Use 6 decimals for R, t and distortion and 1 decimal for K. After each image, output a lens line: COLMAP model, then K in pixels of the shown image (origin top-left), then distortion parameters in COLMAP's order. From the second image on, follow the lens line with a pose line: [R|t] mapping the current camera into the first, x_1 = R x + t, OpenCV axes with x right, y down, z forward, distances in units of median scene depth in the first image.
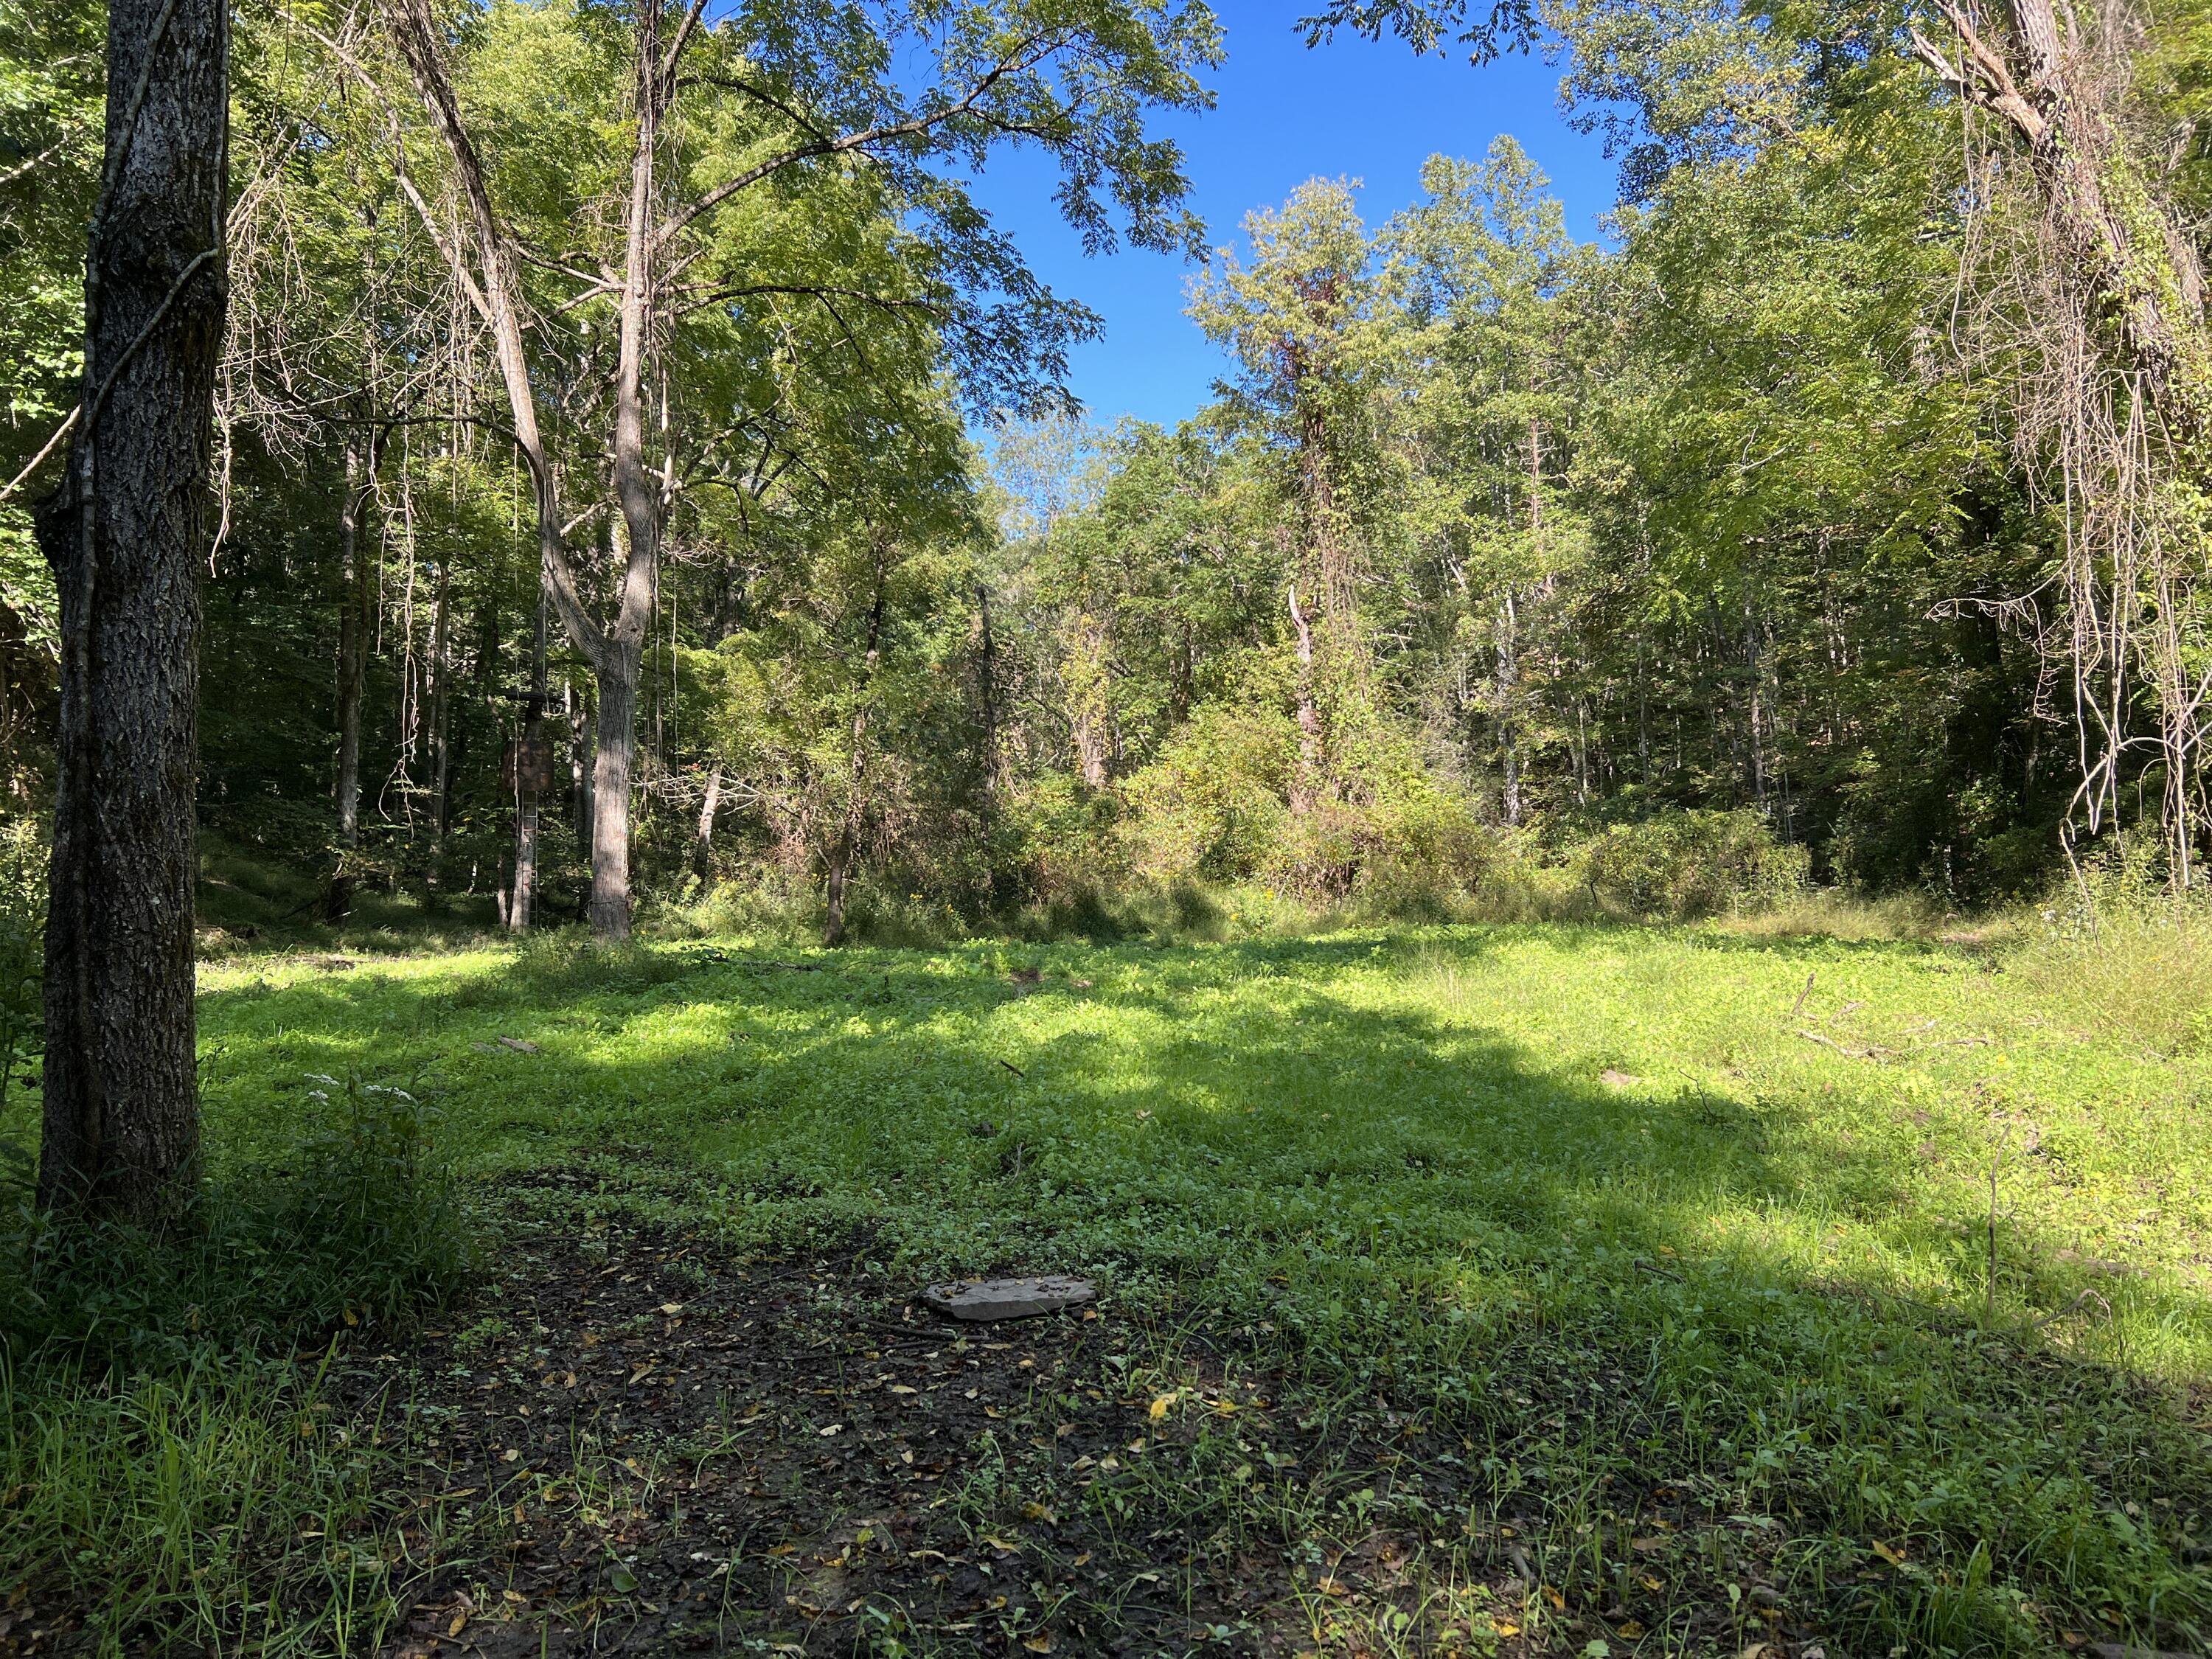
lens RADIAL K [[1690.5, 0, 1106.0], [0, 1690.5, 829.5], [0, 0, 1]] dist [-0.001081, -0.006150]
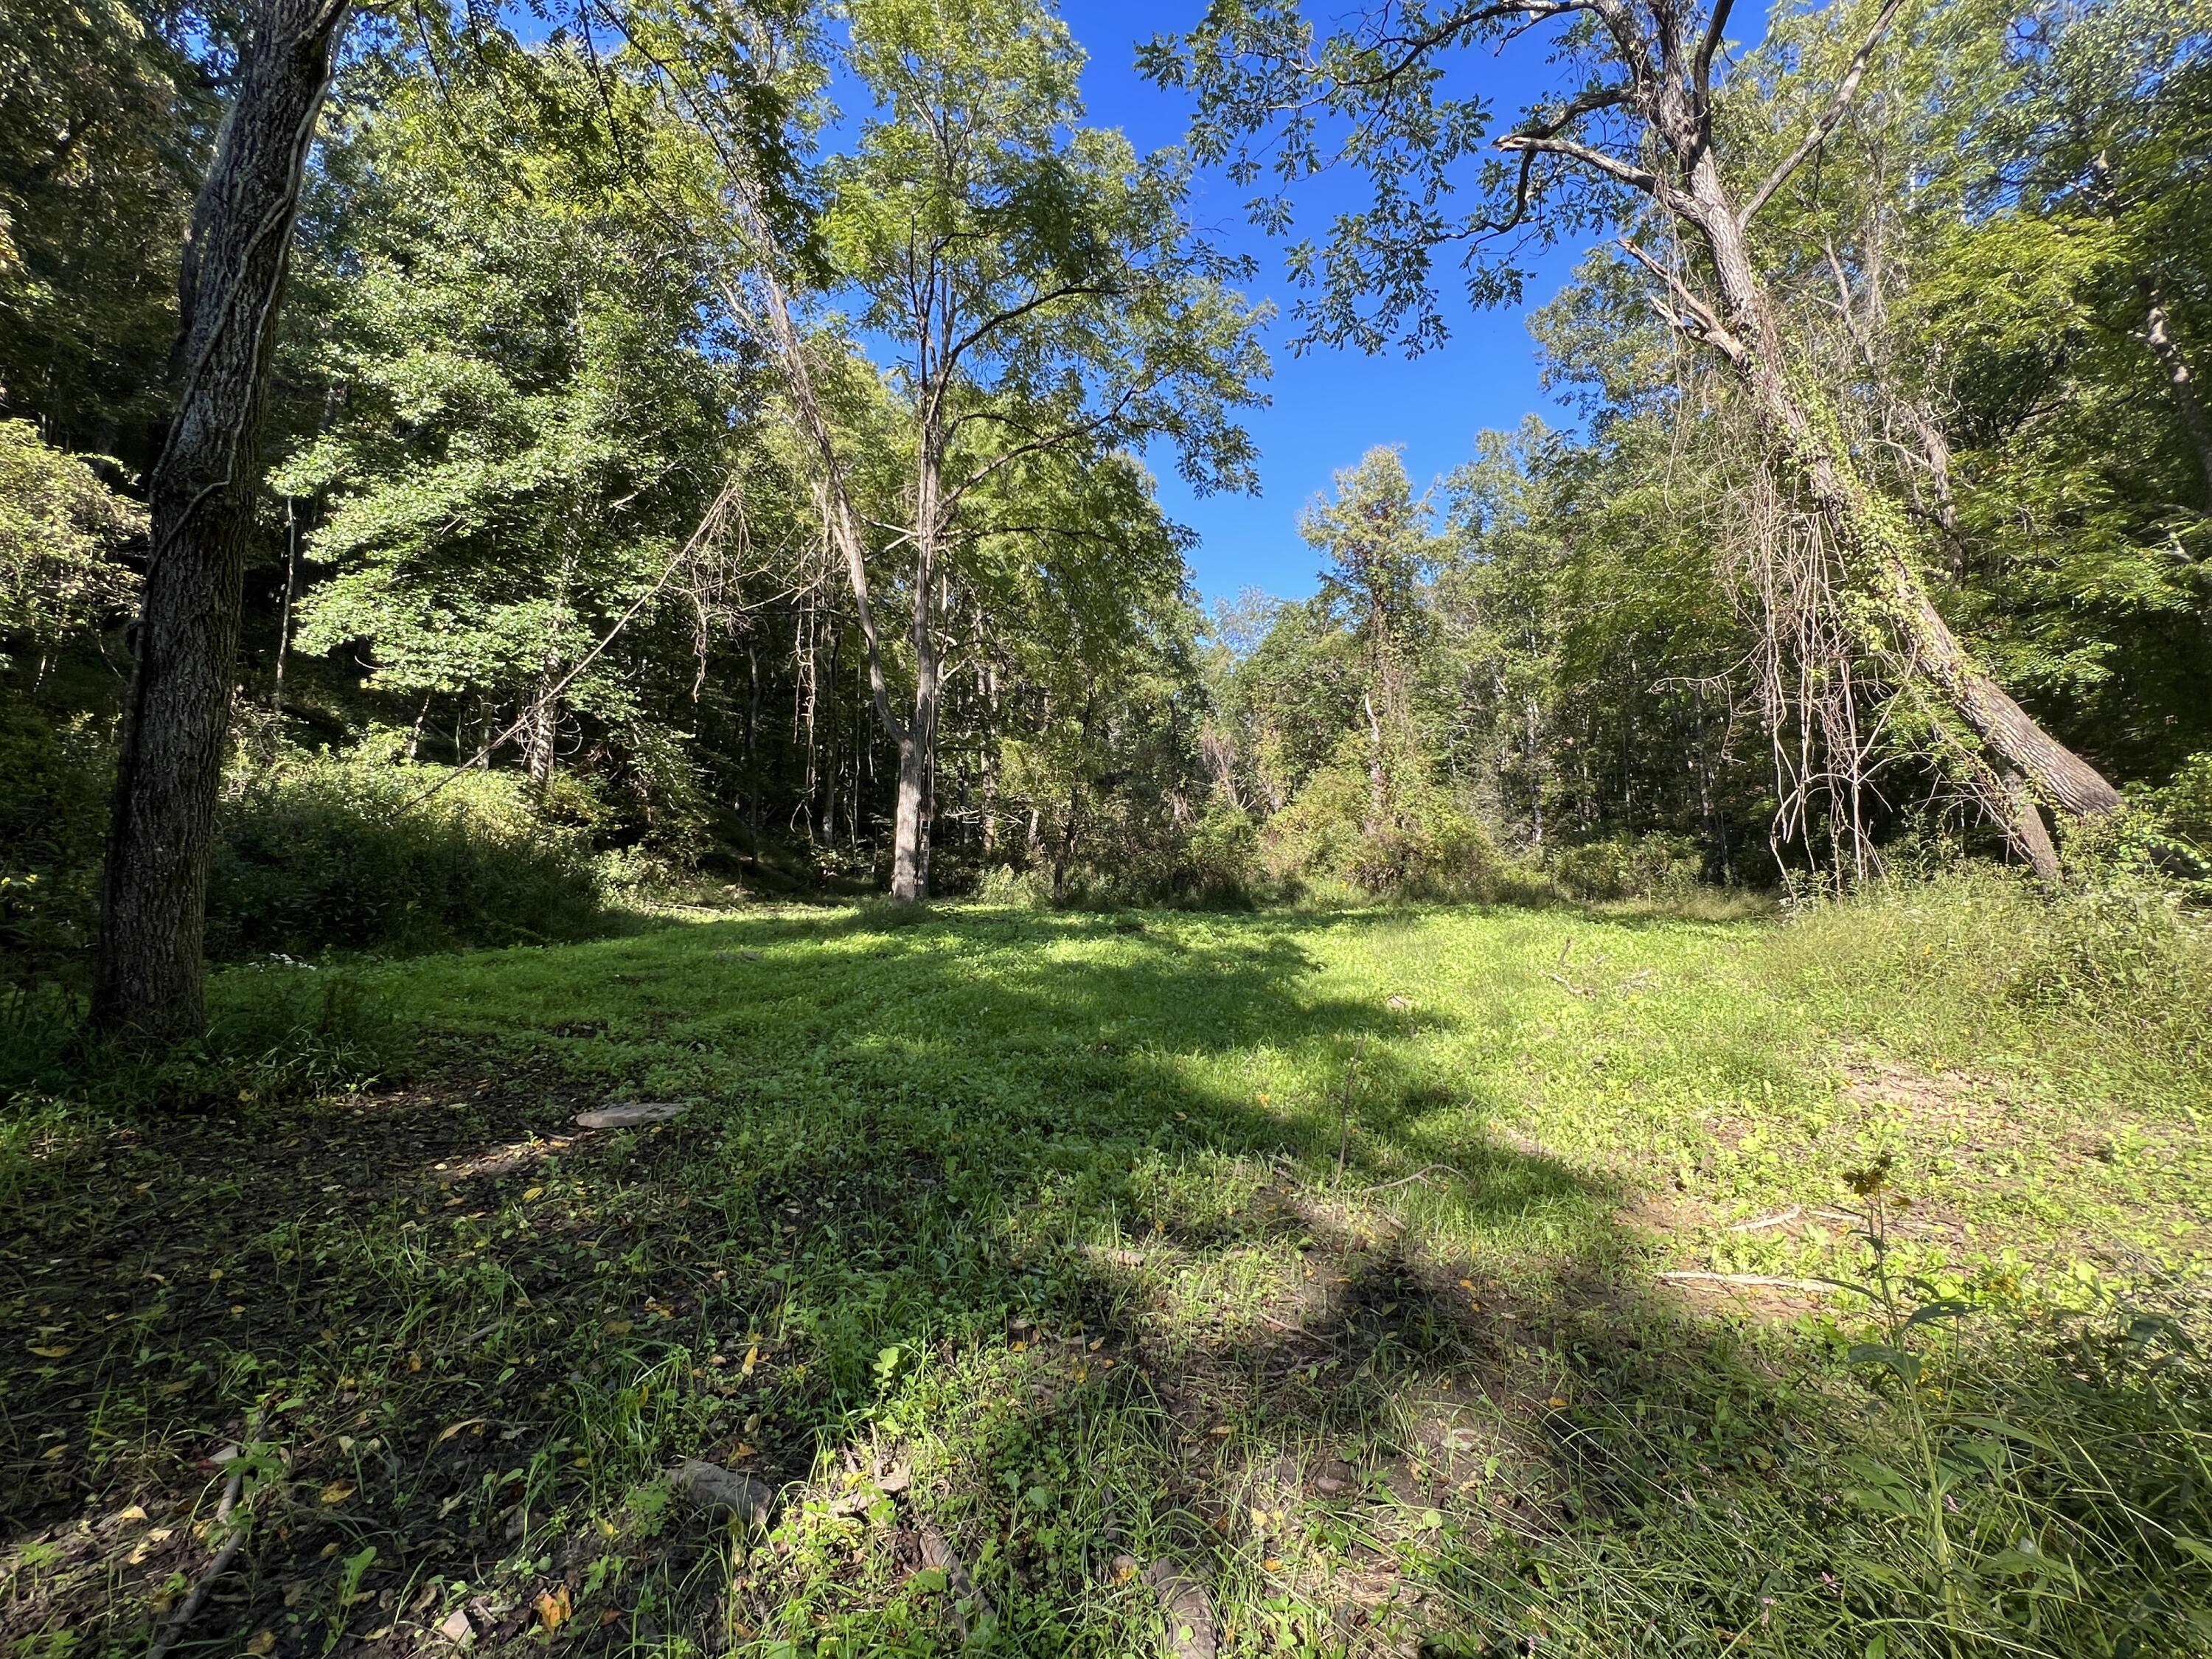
lens RADIAL K [[982.9, 0, 1118.8], [0, 982.9, 805.7], [0, 0, 1]] dist [-0.001859, 0.000948]
pose [[0.976975, -0.004610, -0.213304, 0.093403], [-0.004232, 0.999151, -0.040981, 0.002501], [0.213312, 0.040940, 0.976126, 0.039683]]
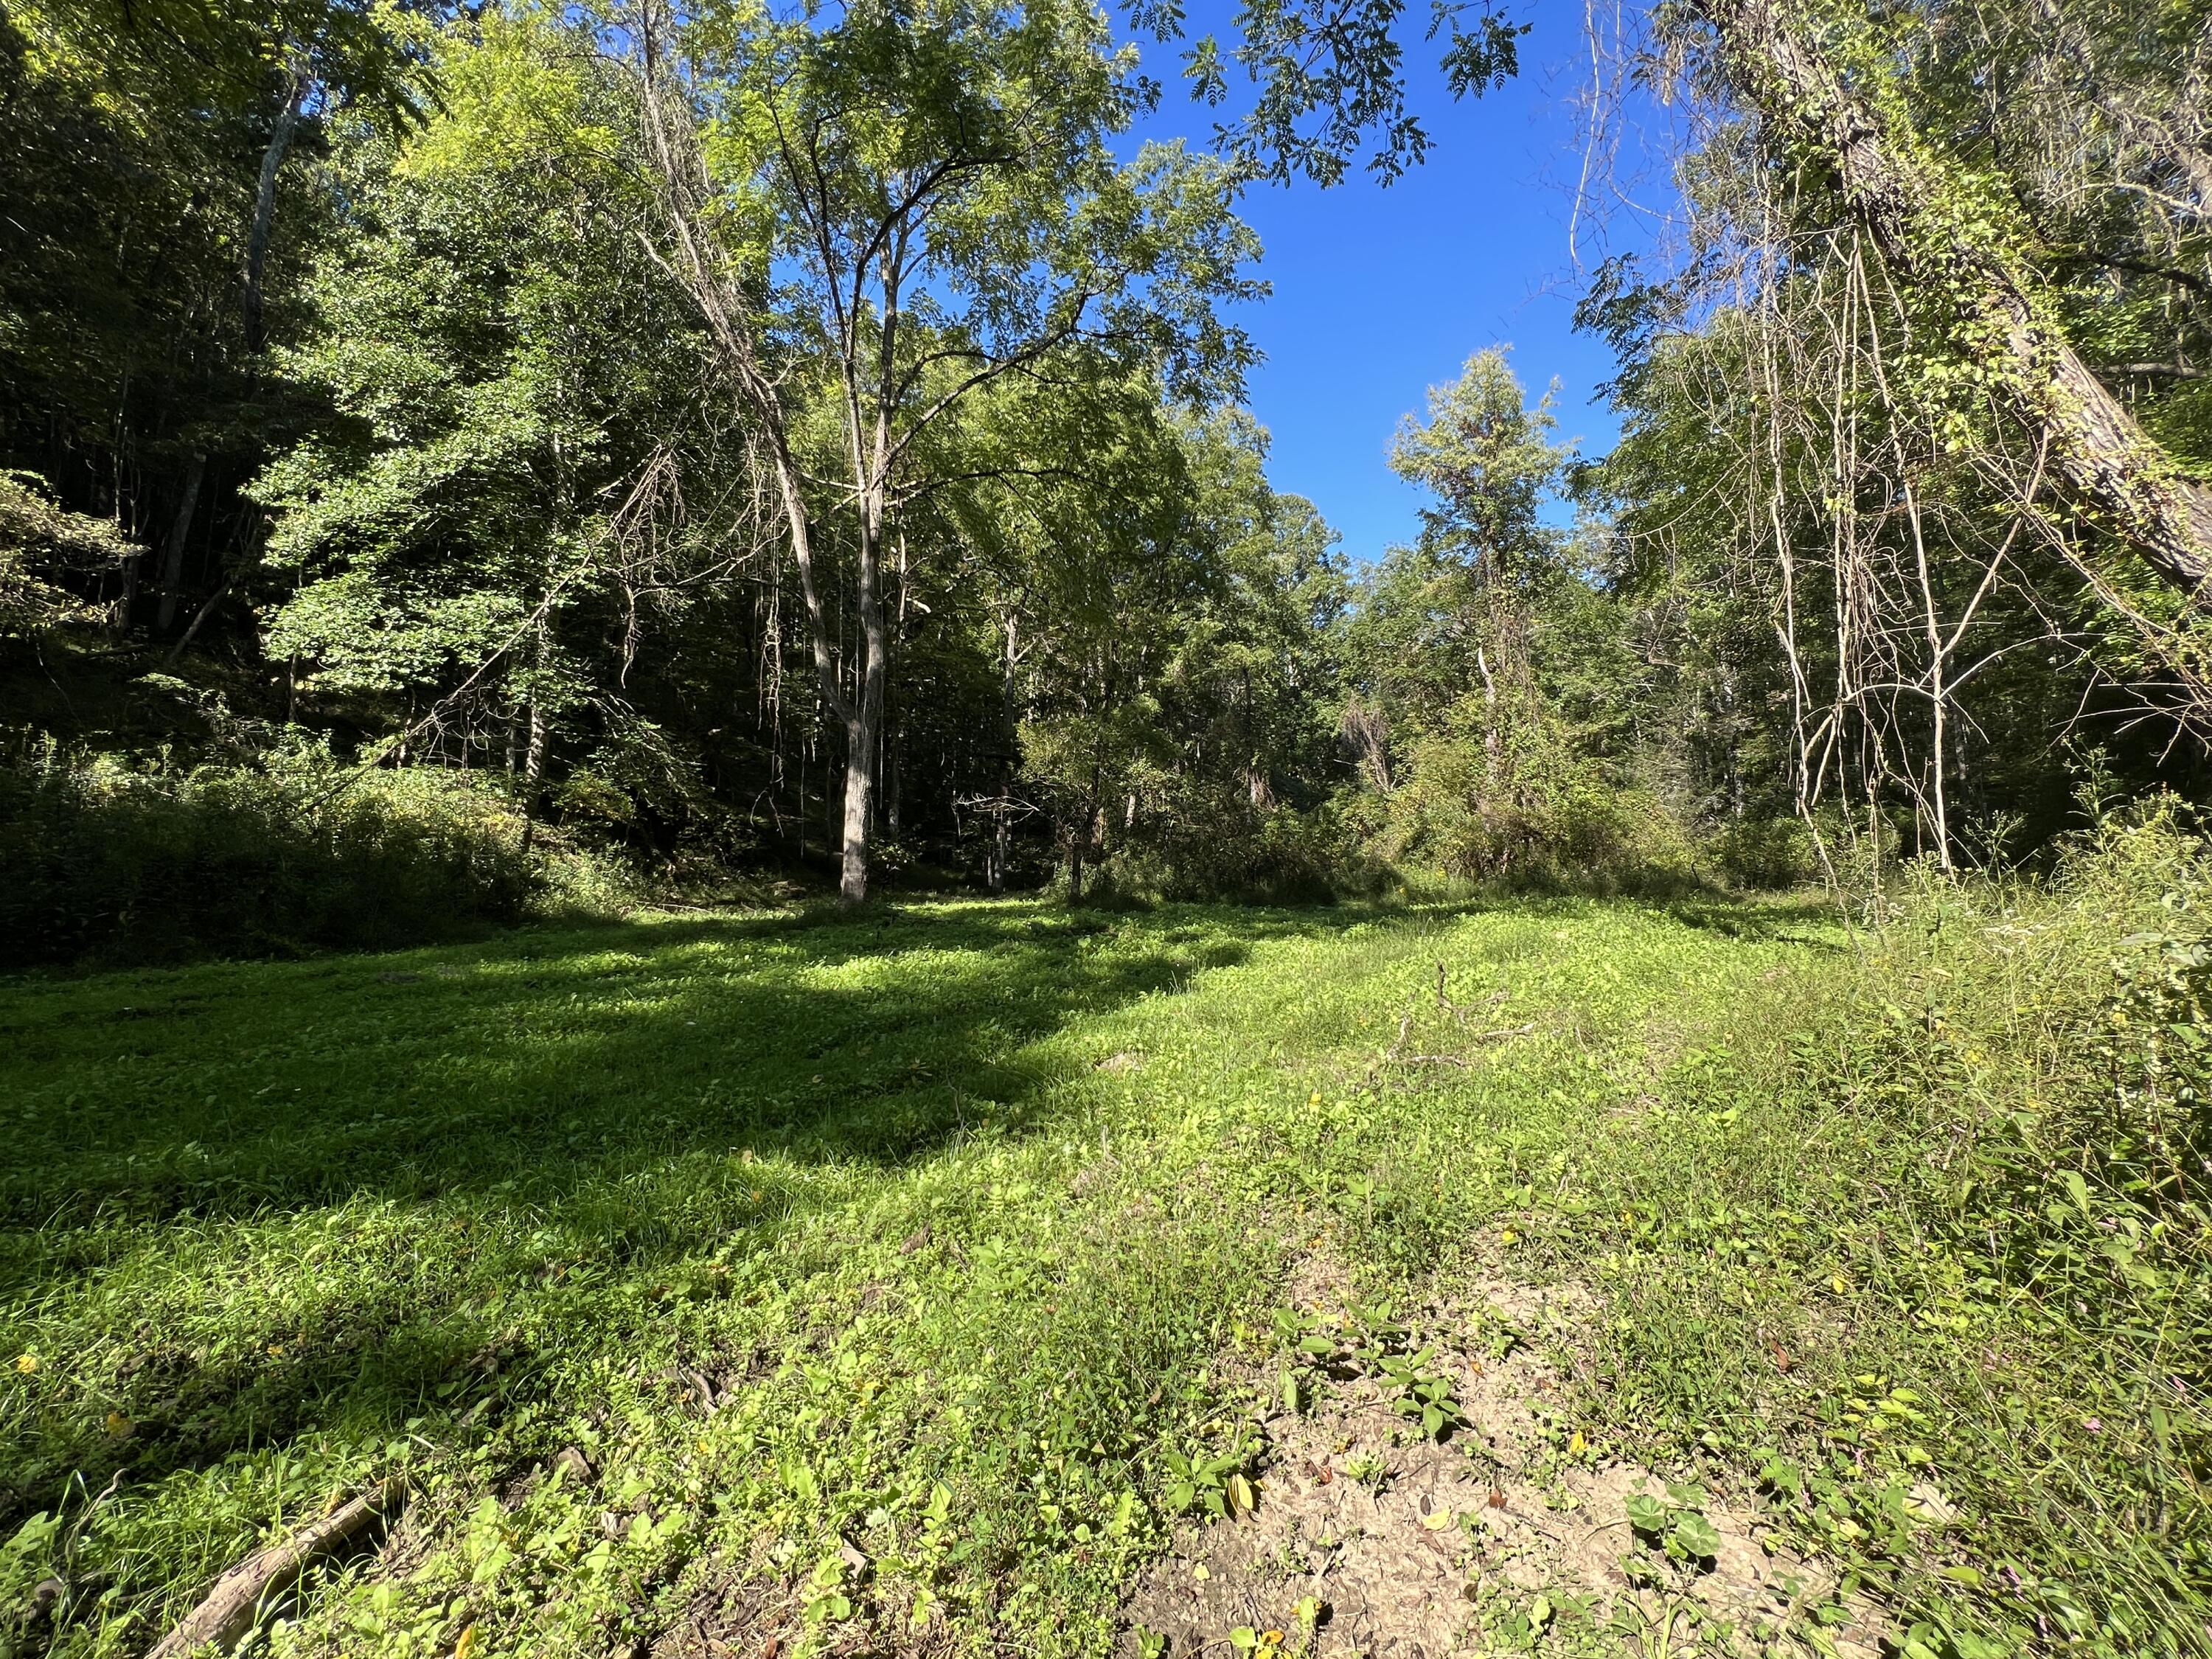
lens RADIAL K [[982.9, 0, 1118.8], [0, 982.9, 805.7], [0, 0, 1]] dist [-0.001859, 0.000948]
pose [[0.911294, -0.027279, -0.410852, 0.201190], [0.016346, 0.999413, -0.030102, 0.003605], [0.411432, 0.020716, 0.911205, 0.183543]]
